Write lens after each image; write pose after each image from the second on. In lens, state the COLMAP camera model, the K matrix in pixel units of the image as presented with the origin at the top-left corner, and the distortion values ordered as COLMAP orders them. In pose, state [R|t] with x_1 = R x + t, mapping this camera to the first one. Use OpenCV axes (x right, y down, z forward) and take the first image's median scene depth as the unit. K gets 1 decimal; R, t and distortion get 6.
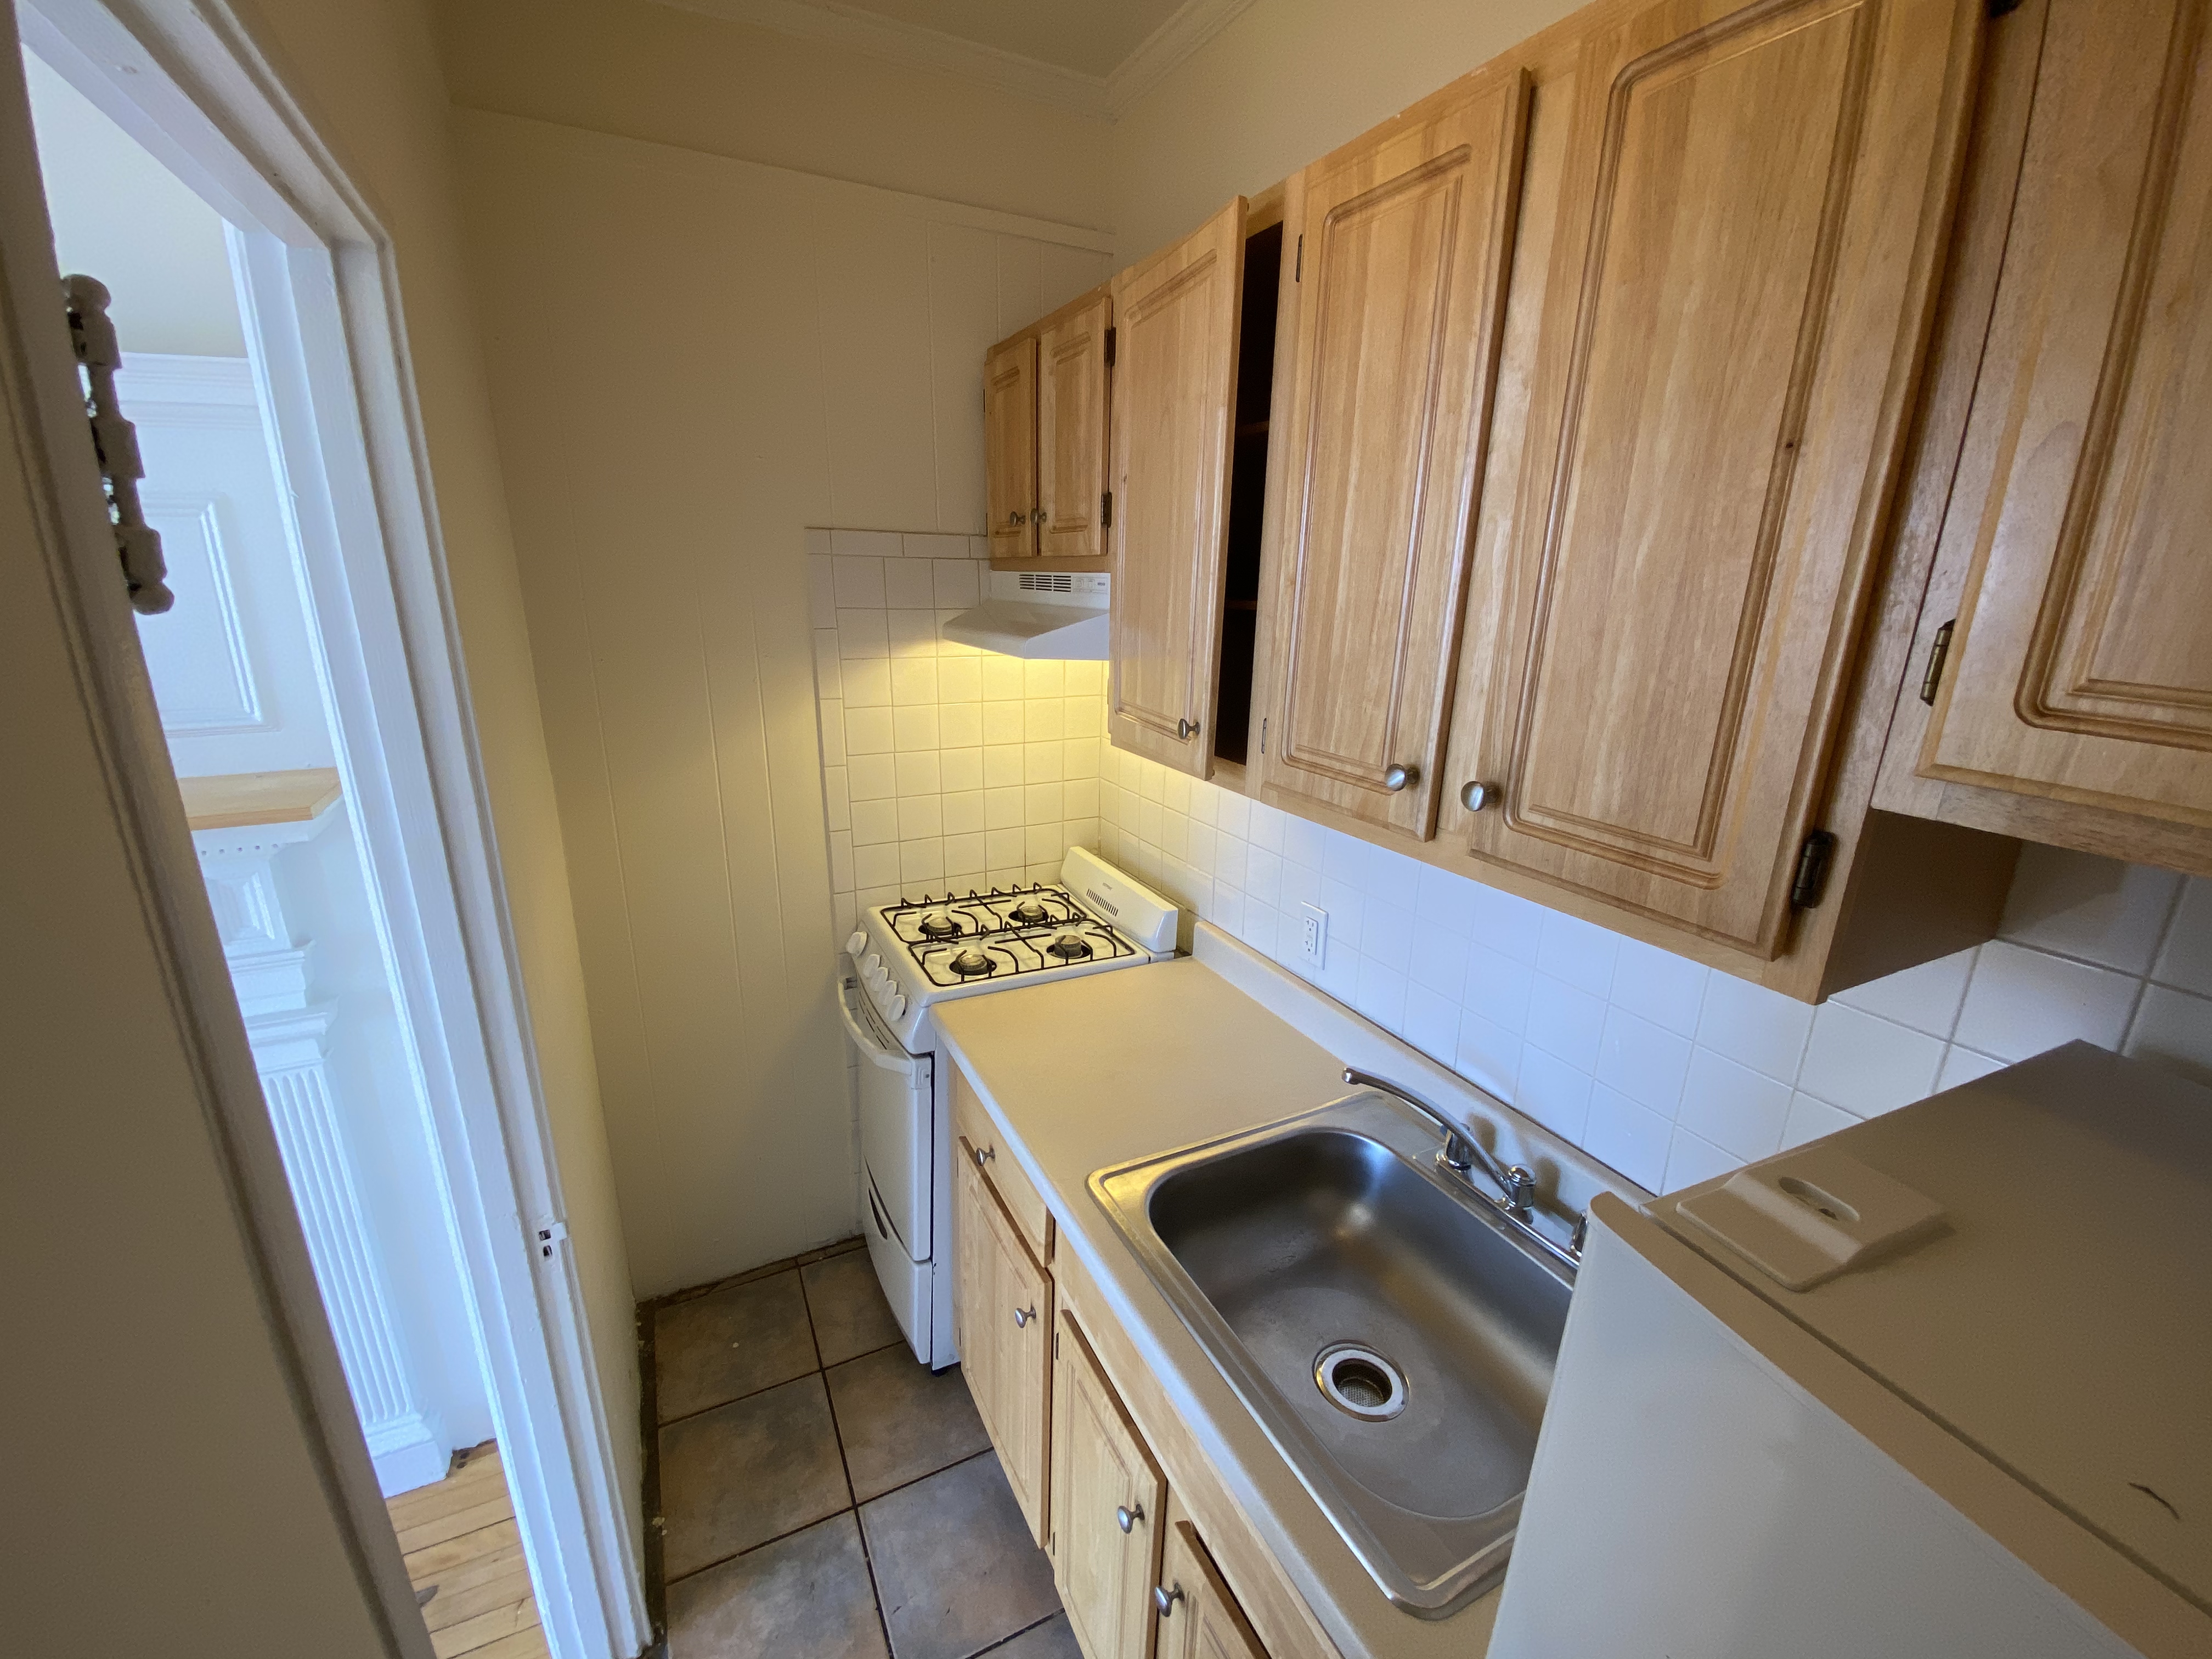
lens RADIAL K [[896.3, 0, 1102.1], [0, 896.3, 828.9], [0, 0, 1]] dist [-0.000838, -0.000413]
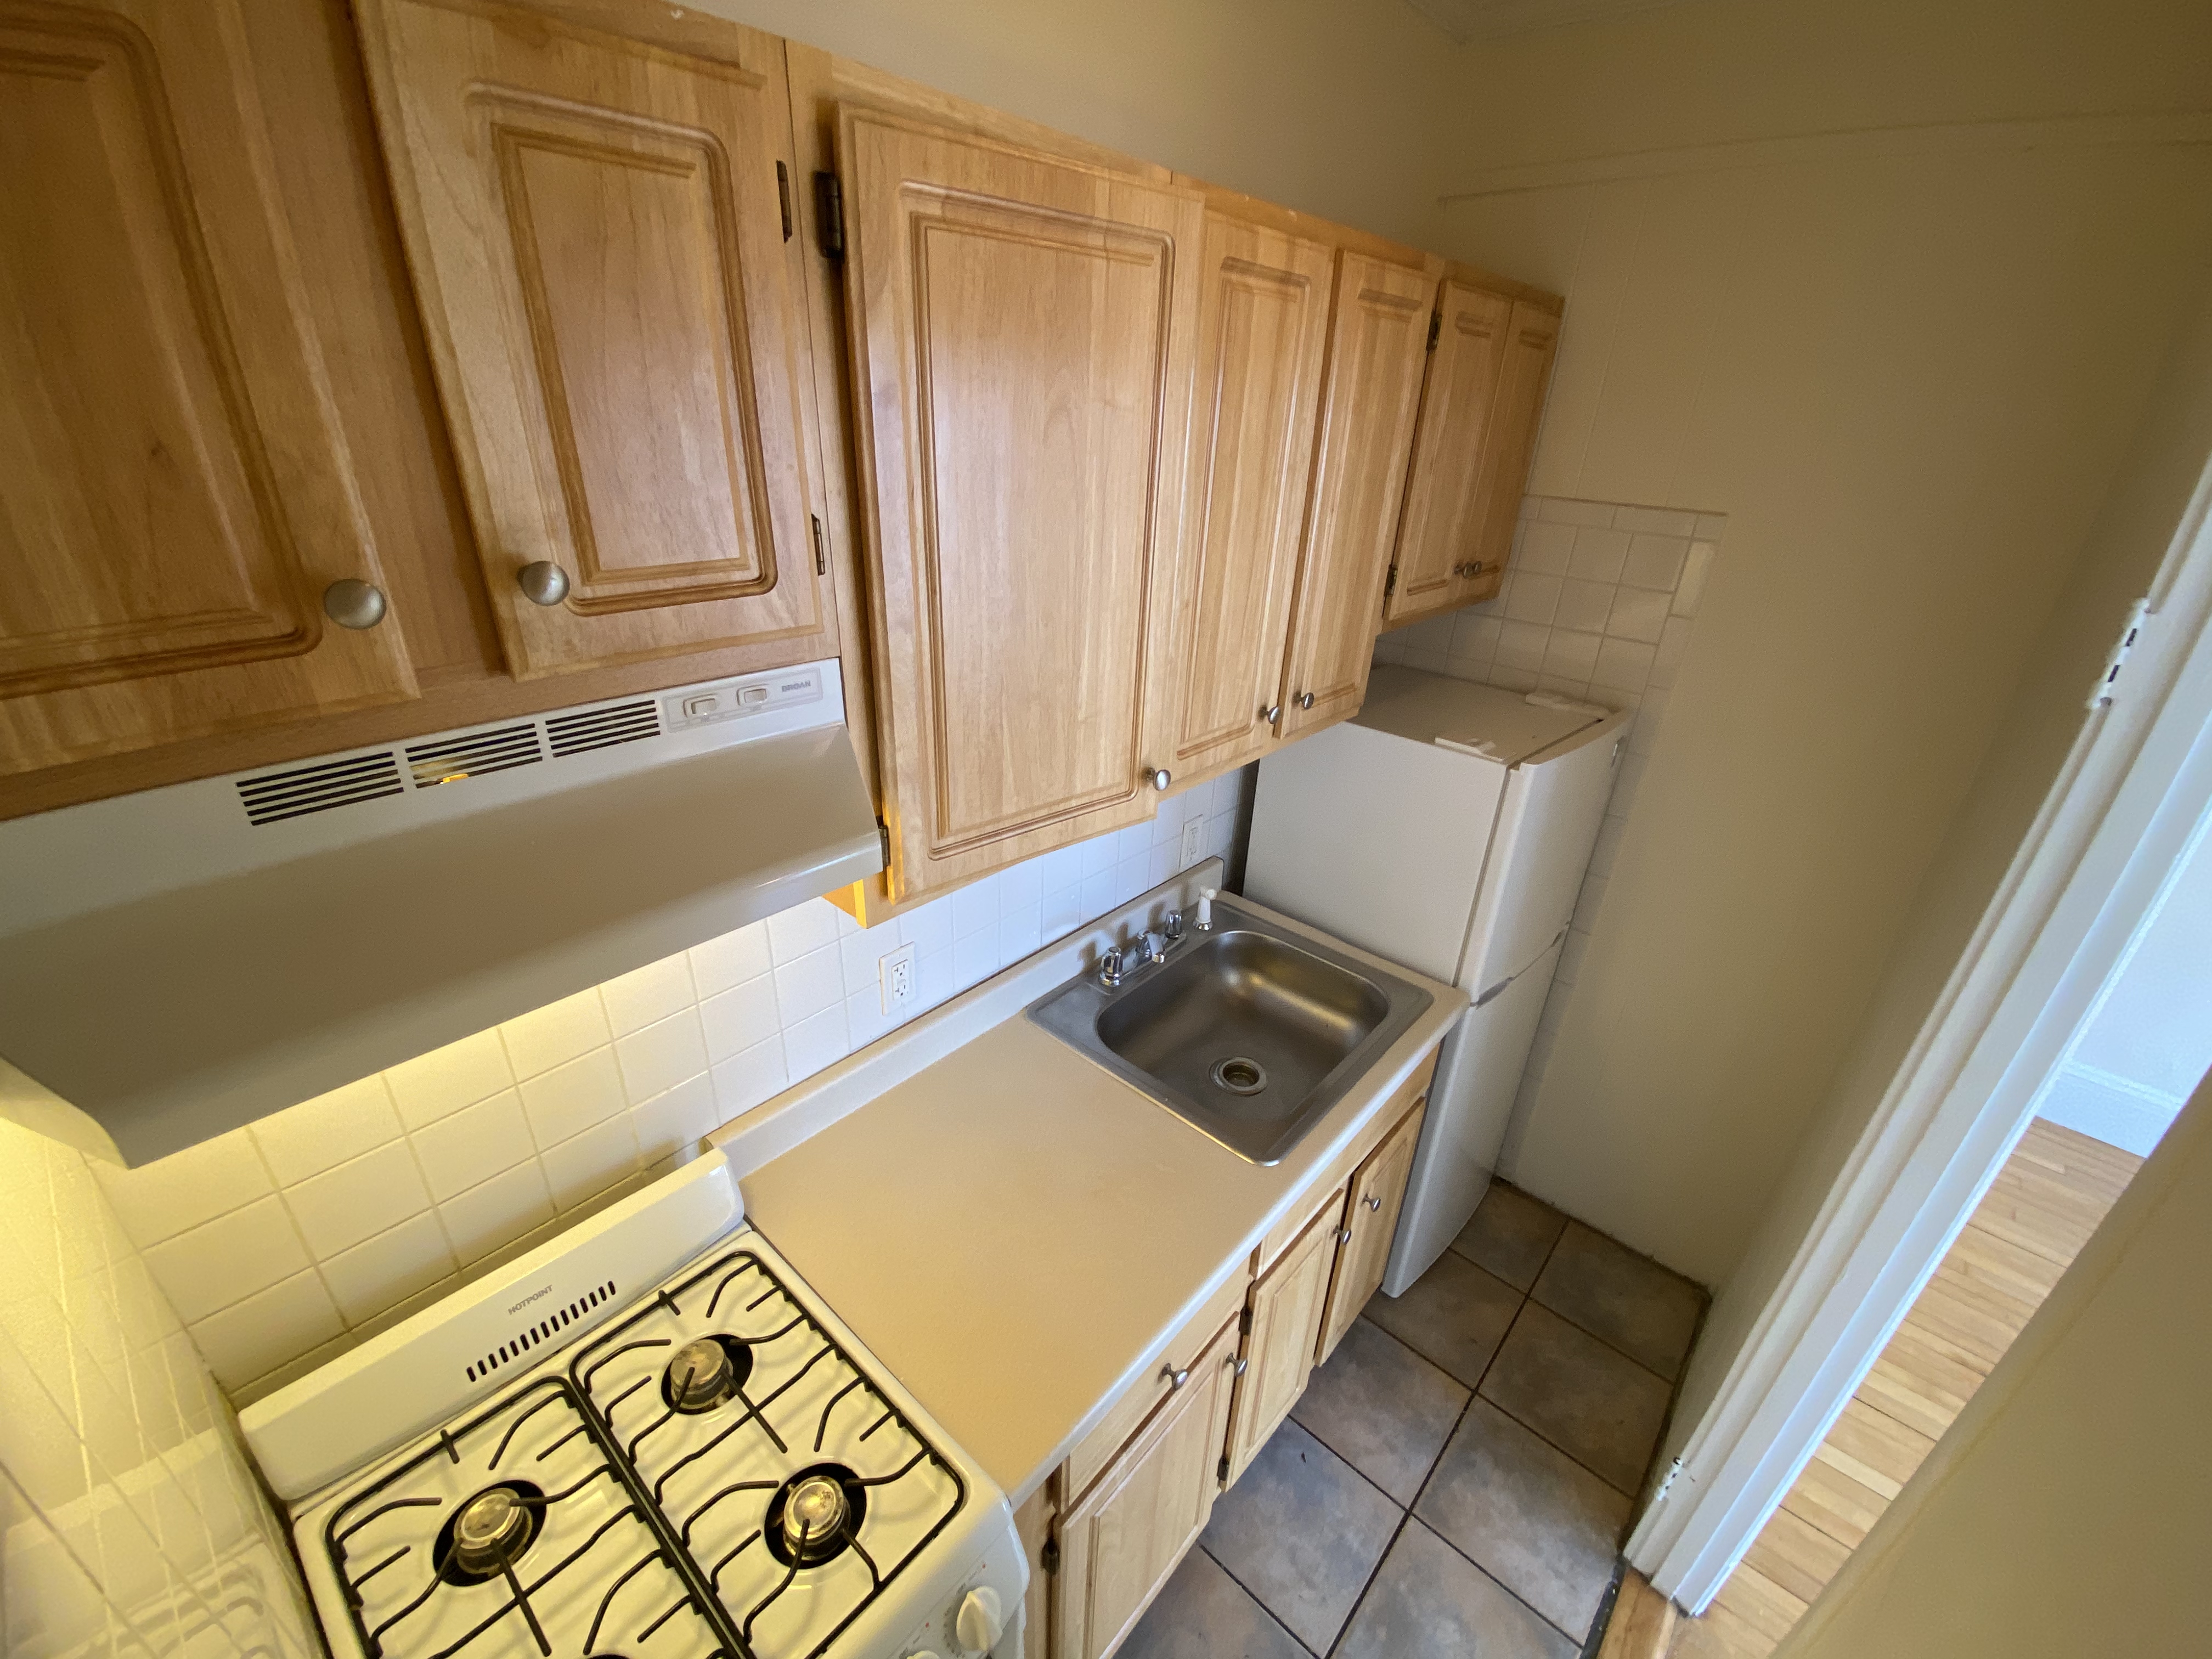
lens RADIAL K [[896.3, 0, 1108.1], [0, 896.3, 835.9], [0, 0, 1]] dist [-0.000838, -0.000413]
pose [[-0.380037, -0.434718, 0.816451, -0.757202], [0.196667, 0.824519, 0.530557, -0.639152], [-0.903822, 0.362200, -0.227853, 1.436807]]
